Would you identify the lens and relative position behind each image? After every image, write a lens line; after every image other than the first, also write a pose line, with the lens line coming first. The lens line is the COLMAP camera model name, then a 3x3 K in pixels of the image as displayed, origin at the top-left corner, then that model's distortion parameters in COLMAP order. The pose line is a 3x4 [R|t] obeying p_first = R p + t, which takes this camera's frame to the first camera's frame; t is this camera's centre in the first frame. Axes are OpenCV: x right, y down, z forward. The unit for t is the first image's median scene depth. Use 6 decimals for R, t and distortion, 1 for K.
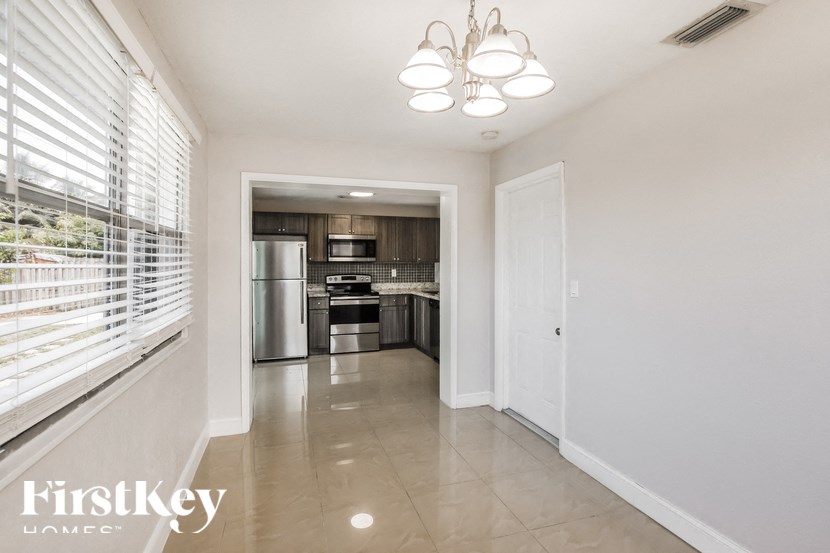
lens RADIAL K [[391.1, 0, 417.4], [0, 391.1, 259.4], [0, 0, 1]] dist [-0.018190, 0.000744]
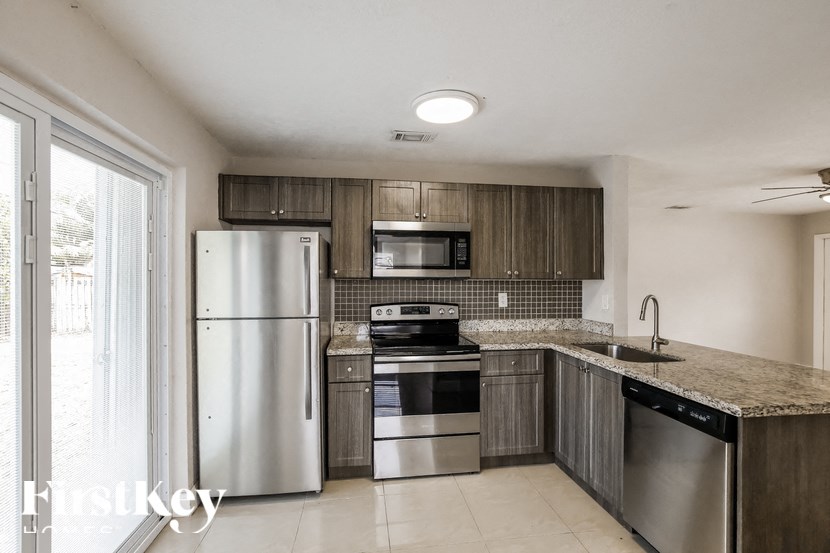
lens RADIAL K [[391.1, 0, 412.7], [0, 391.1, 277.8], [0, 0, 1]] dist [-0.018190, 0.000744]
pose [[0.981371, 0.000854, -0.192121, -0.085472], [0.000286, 0.999983, 0.005906, 0.003079], [0.192123, -0.005850, 0.981353, 0.527908]]
